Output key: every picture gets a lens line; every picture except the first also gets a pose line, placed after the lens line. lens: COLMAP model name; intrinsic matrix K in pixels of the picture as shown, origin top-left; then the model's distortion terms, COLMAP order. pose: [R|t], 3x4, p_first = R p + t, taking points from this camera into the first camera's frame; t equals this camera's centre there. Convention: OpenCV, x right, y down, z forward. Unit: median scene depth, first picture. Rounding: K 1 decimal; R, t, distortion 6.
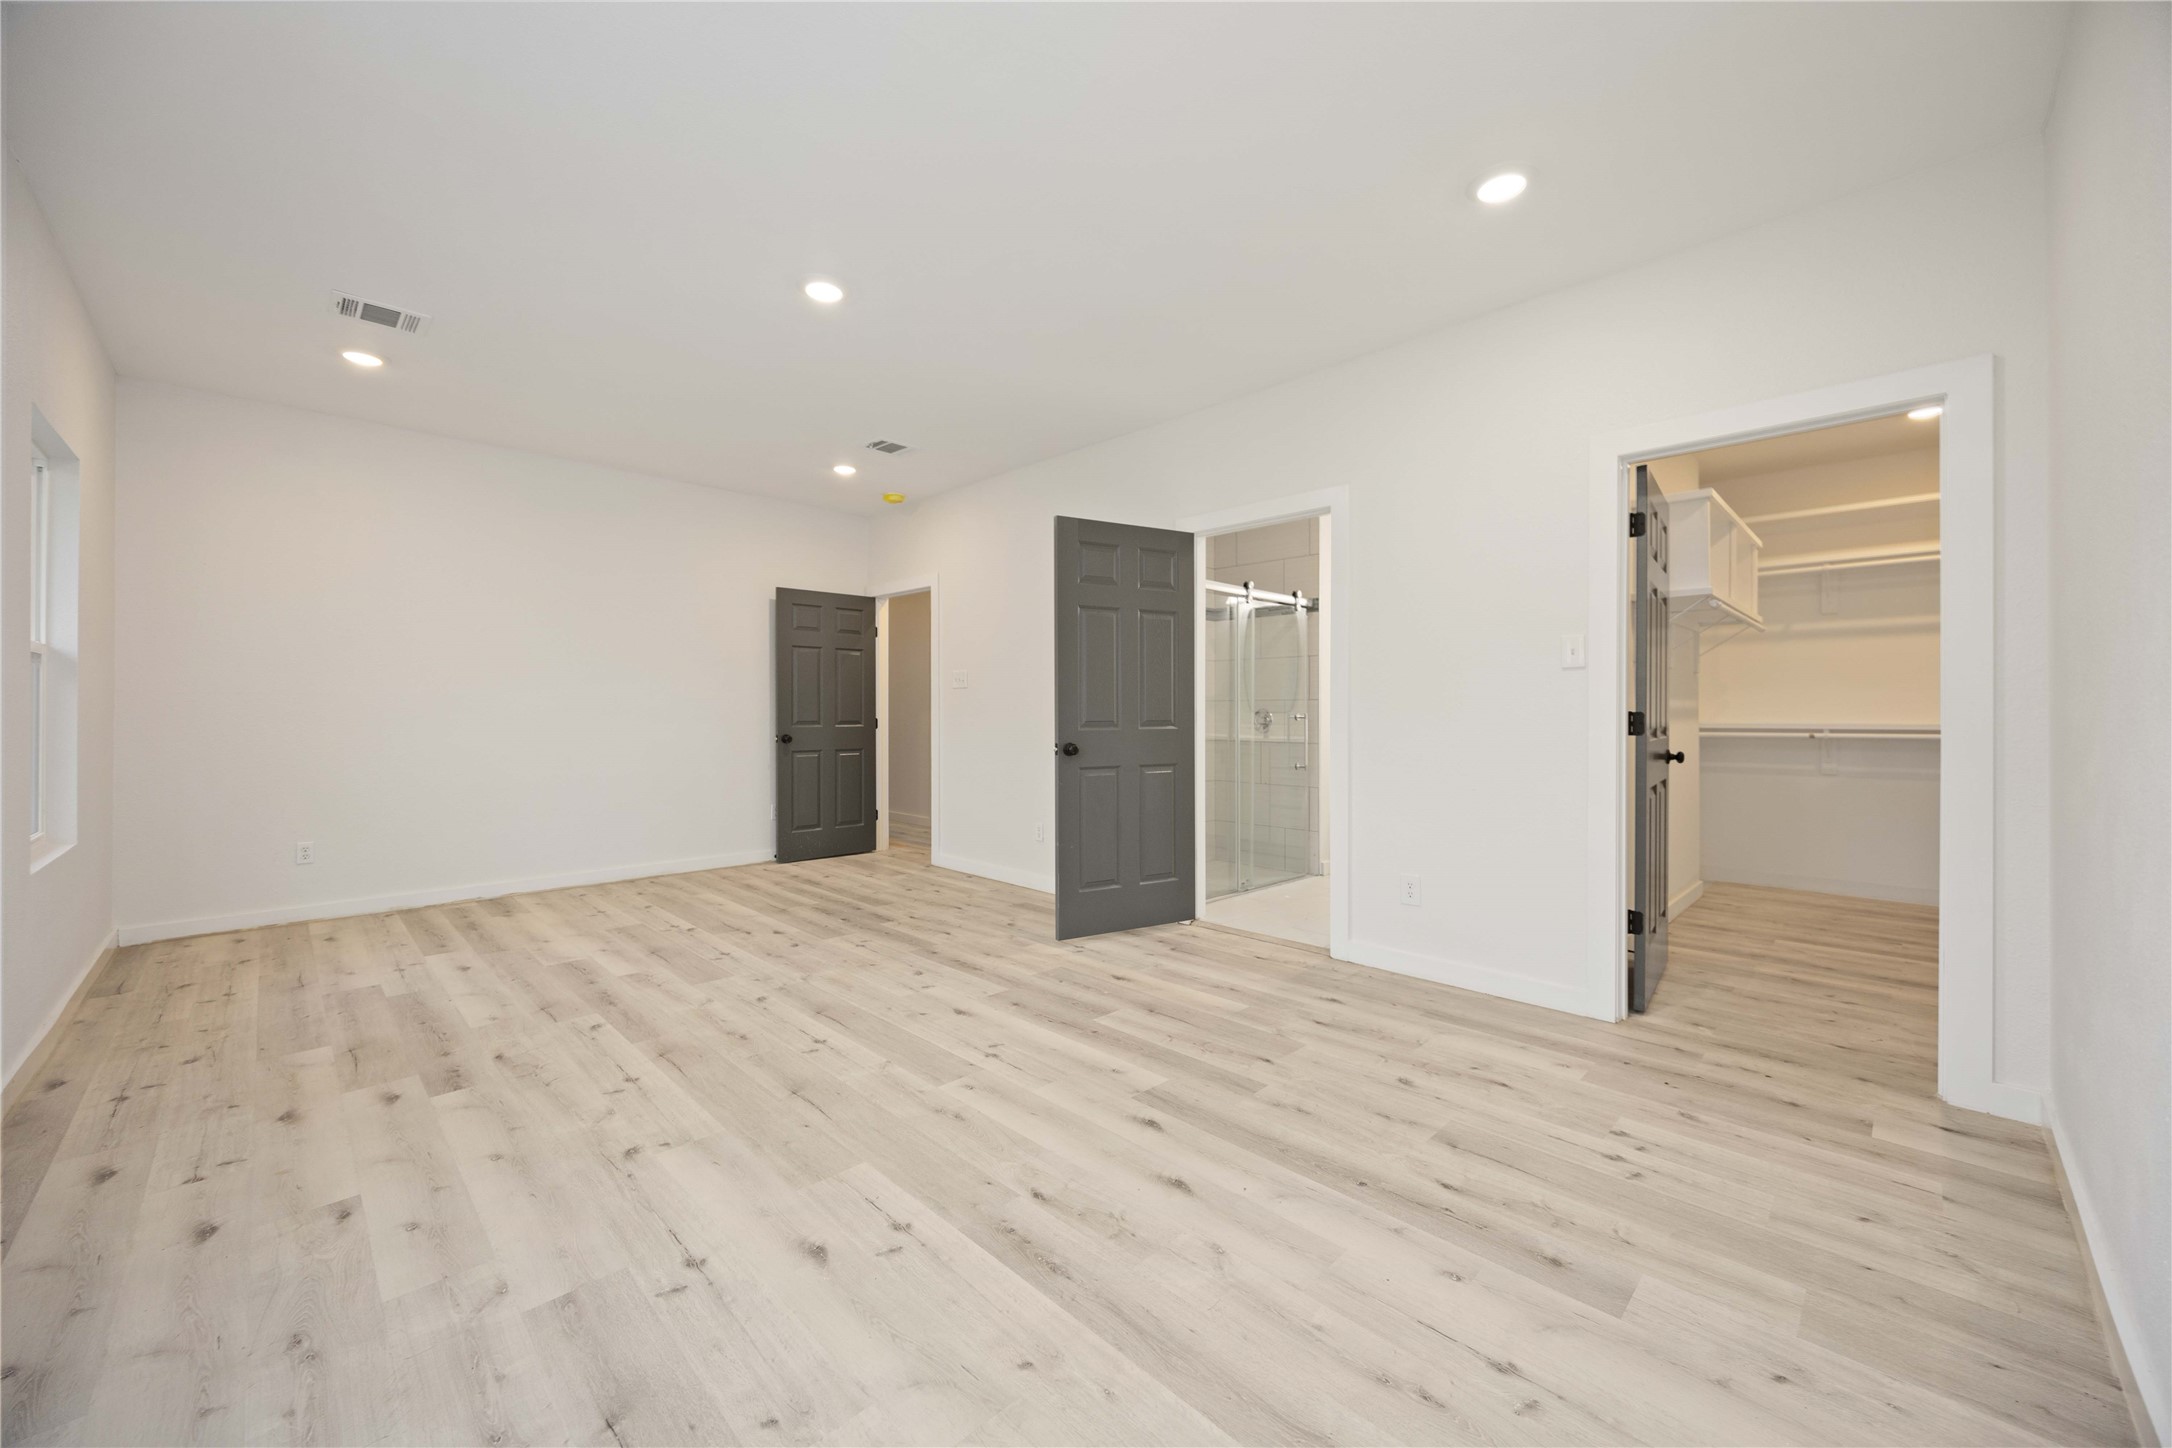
lens RADIAL K [[830.2, 0, 1083.6], [0, 830.2, 704.9], [0, 0, 1]] dist [-0.000665, -0.000245]
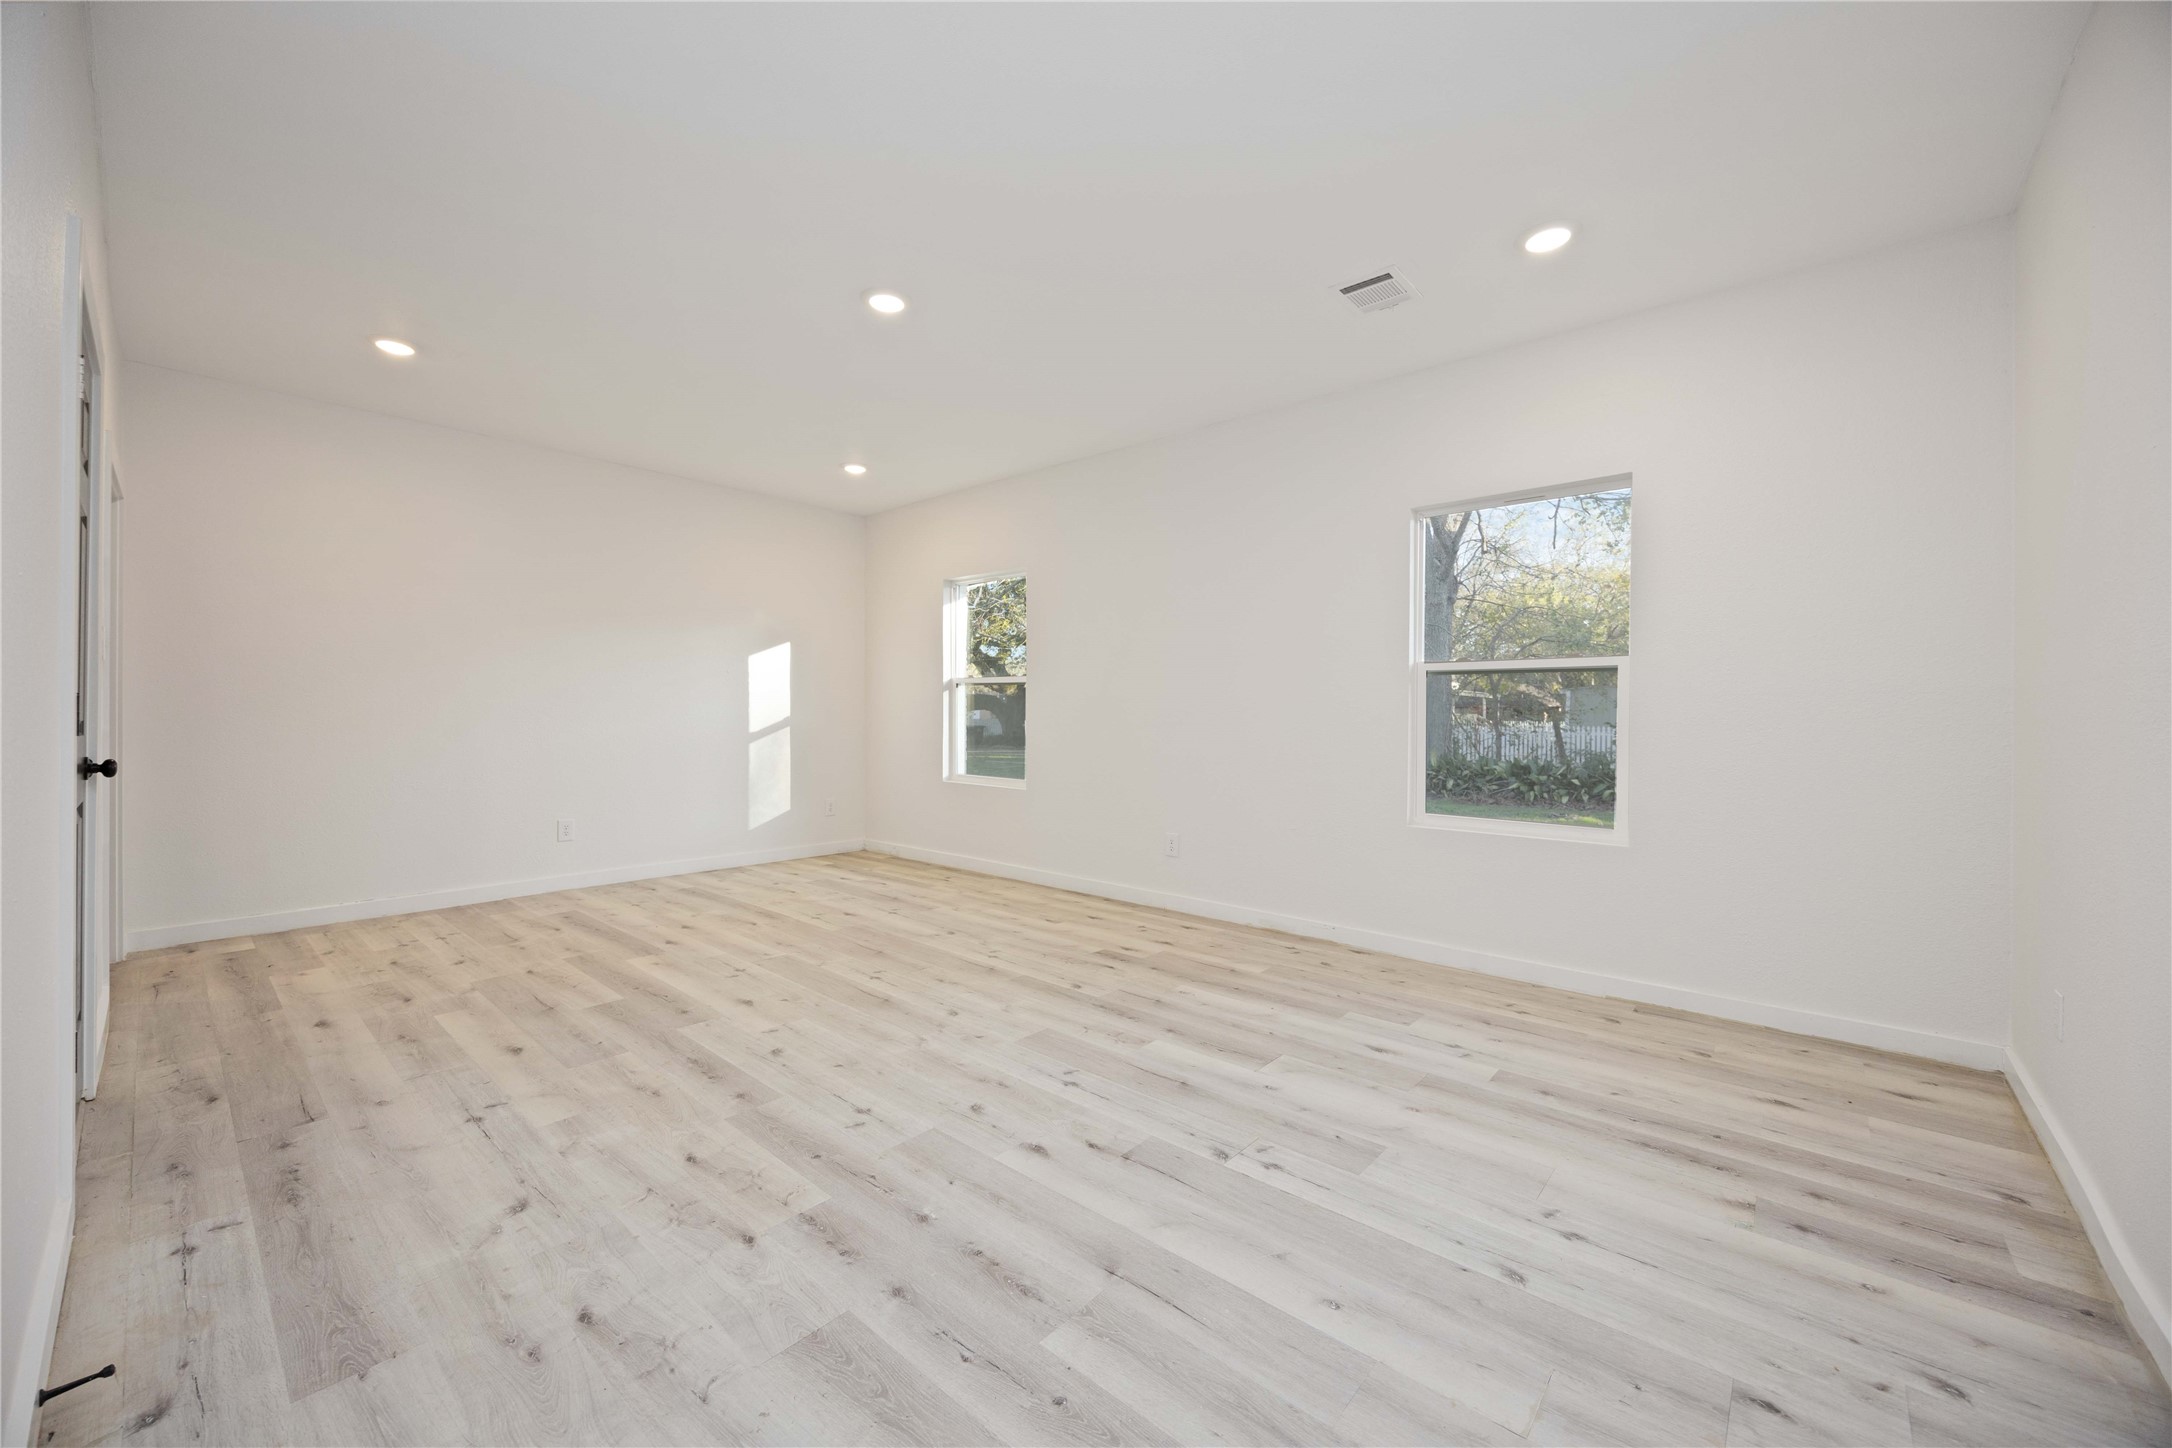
lens RADIAL K [[830.2, 0, 1083.6], [0, 830.2, 704.9], [0, 0, 1]] dist [-0.000665, -0.000245]
pose [[-0.997678, -0.007241, -0.067721, -0.502060], [-0.005903, 0.999784, -0.019940, 0.019014], [0.067851, -0.019494, -0.997505, 2.101834]]
